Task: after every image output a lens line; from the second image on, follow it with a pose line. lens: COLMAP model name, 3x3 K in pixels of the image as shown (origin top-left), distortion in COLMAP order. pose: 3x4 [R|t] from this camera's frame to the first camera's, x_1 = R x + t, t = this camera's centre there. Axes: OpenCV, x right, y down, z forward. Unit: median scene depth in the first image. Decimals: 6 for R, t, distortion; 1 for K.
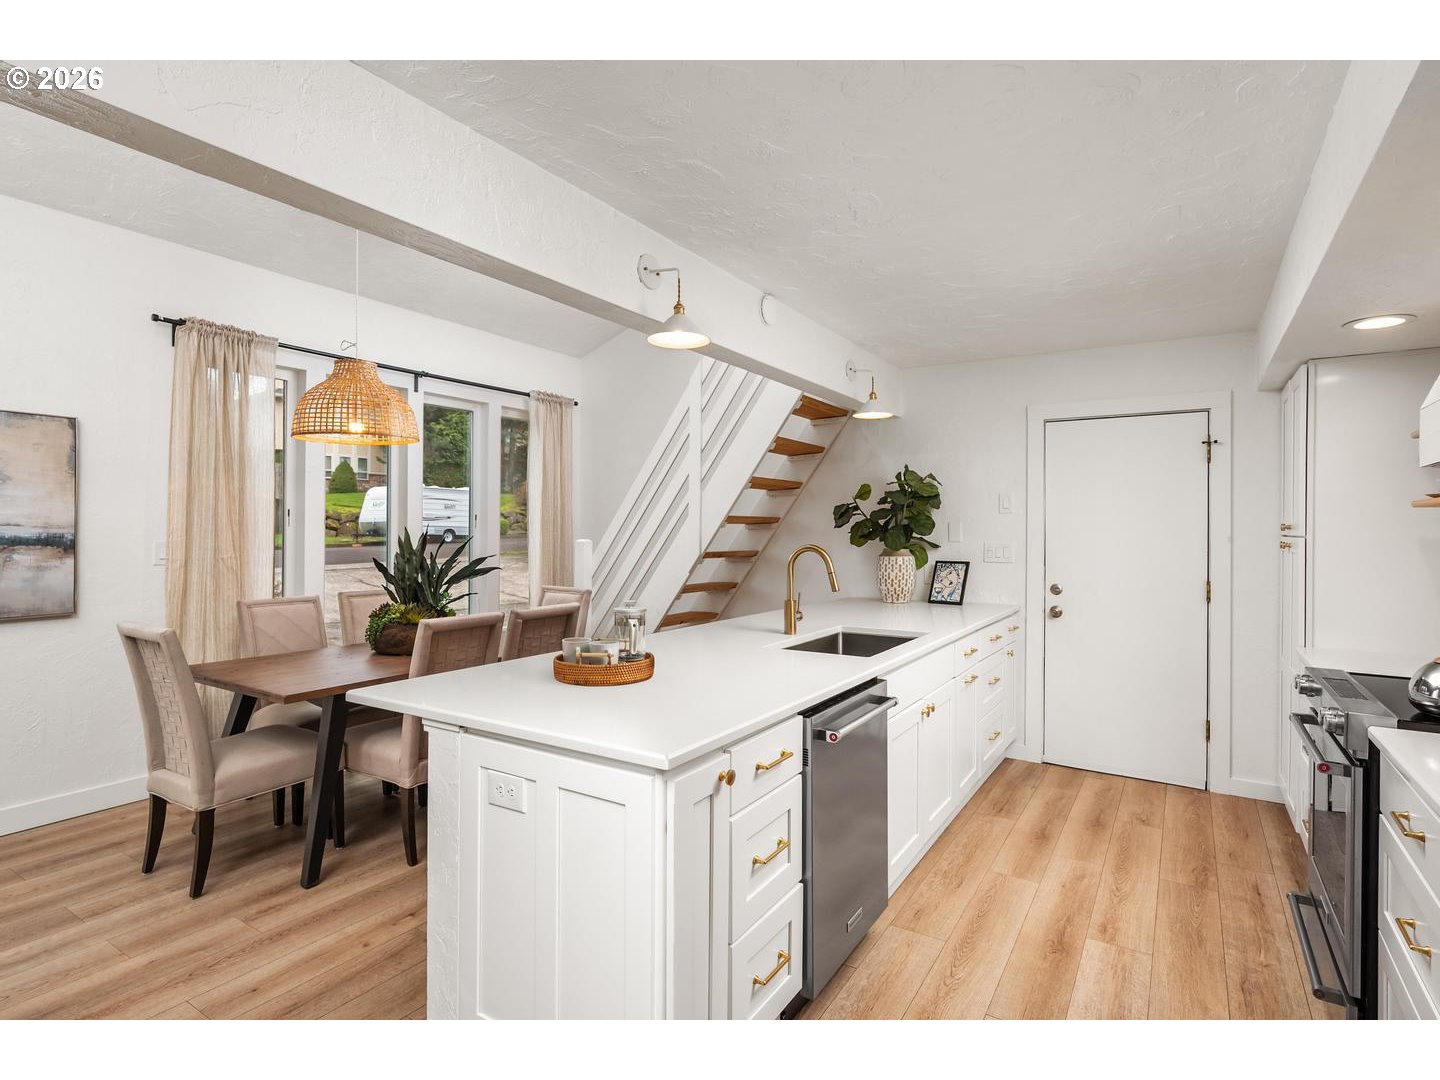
lens RADIAL K [[680.3, 0, 720.0], [0, 680.3, 540.0], [0, 0, 1]] dist [0.000962, 0.000168]
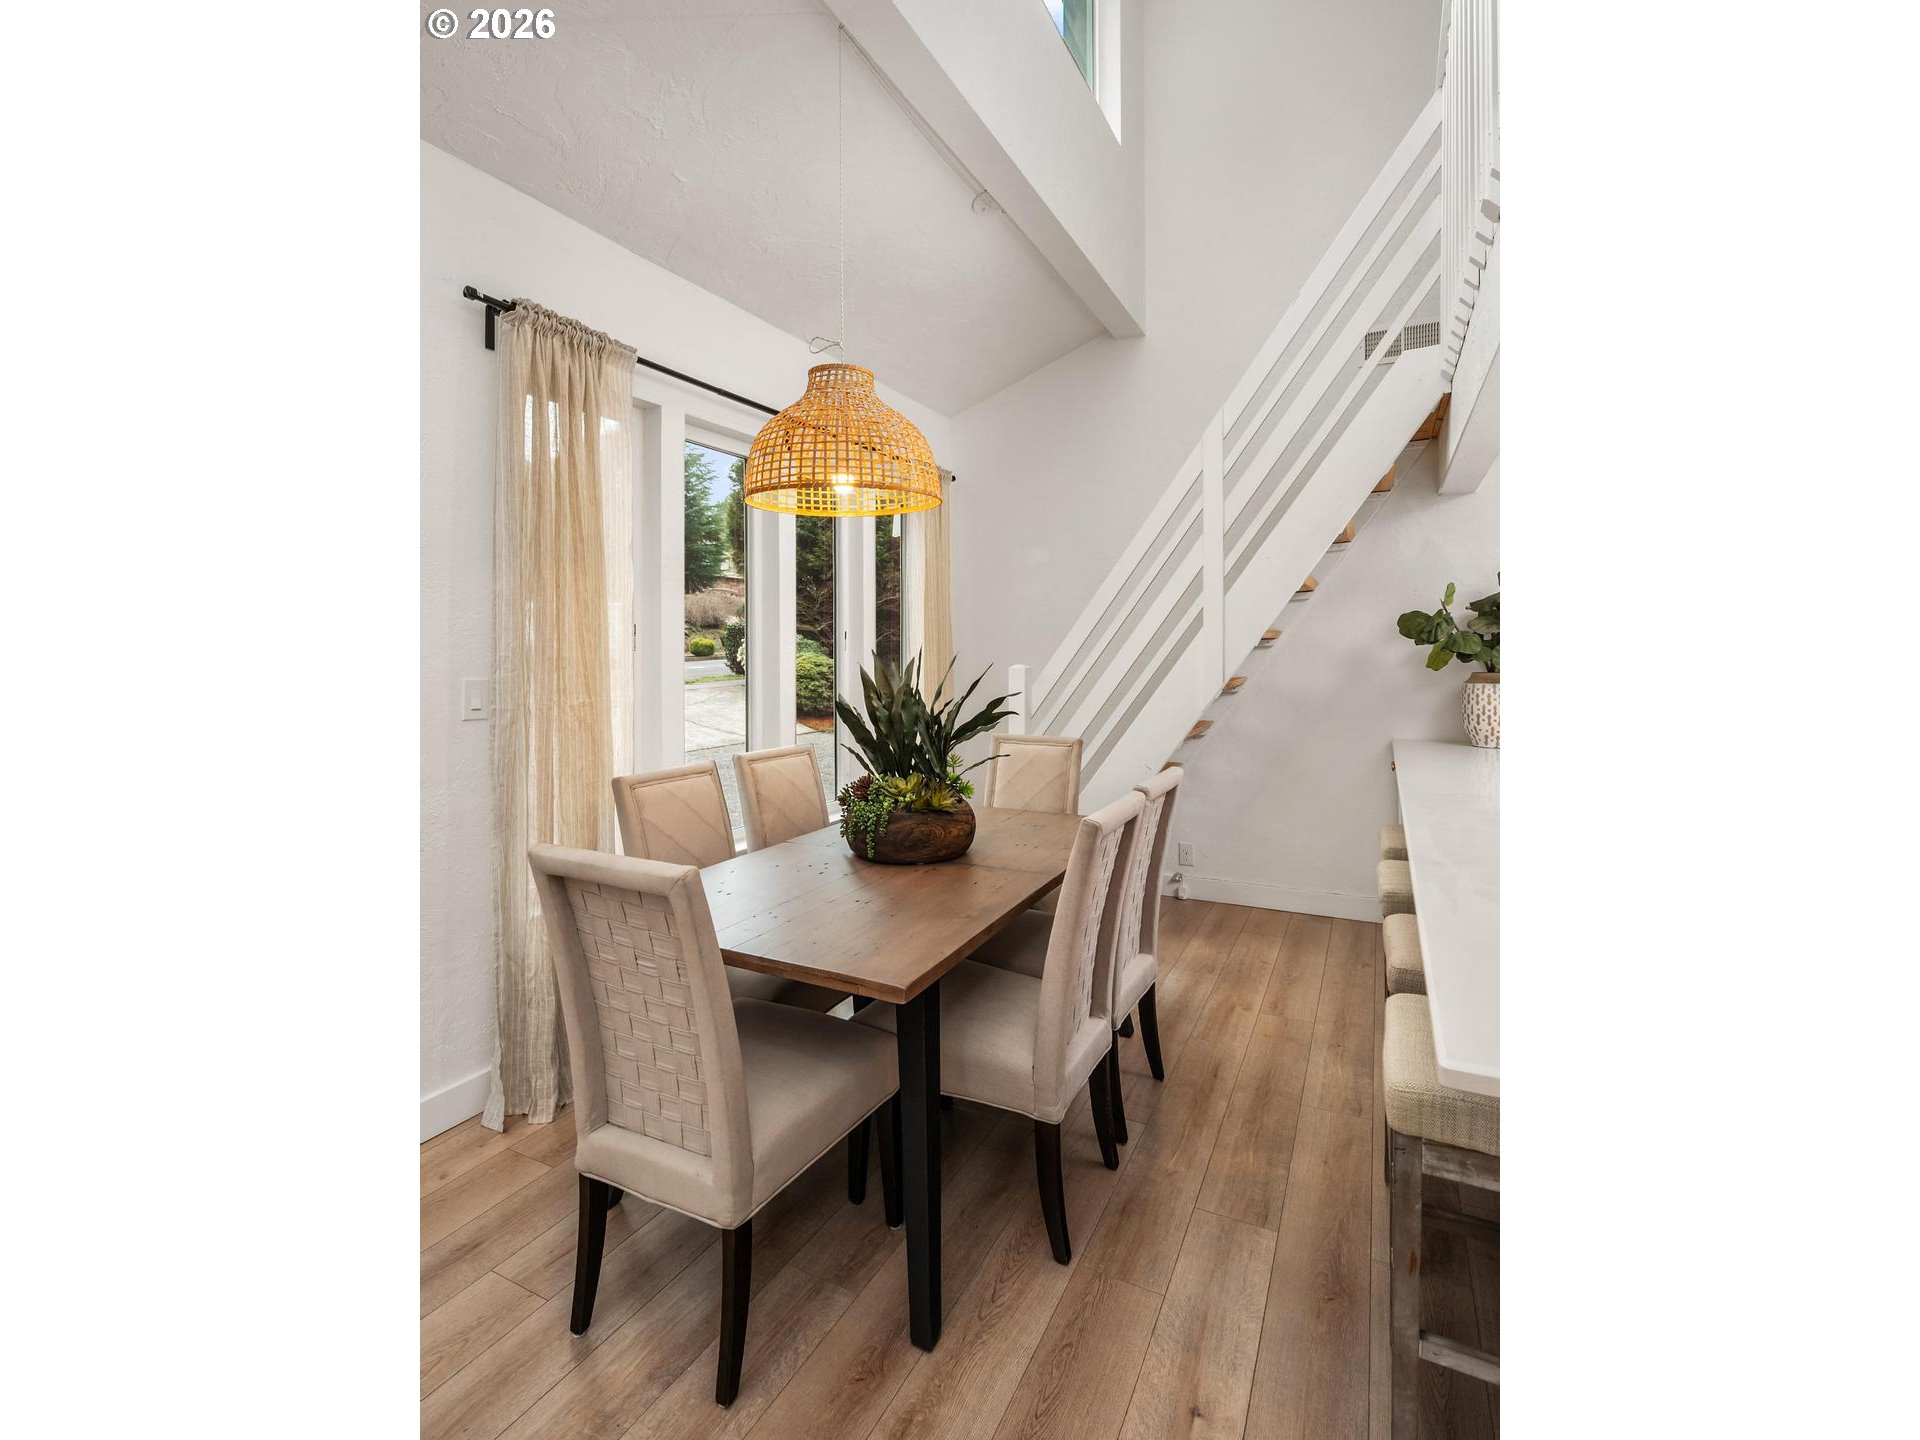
lens RADIAL K [[757.3, 0, 961.3], [0, 757.3, 659.5], [0, 0, 1]] dist [-0.003926, -0.000078]
pose [[0.995677, -0.012719, 0.092011, -0.461755], [0.012826, 0.999918, -0.000570, -0.009372], [-0.091996, 0.001747, 0.995758, 0.312926]]
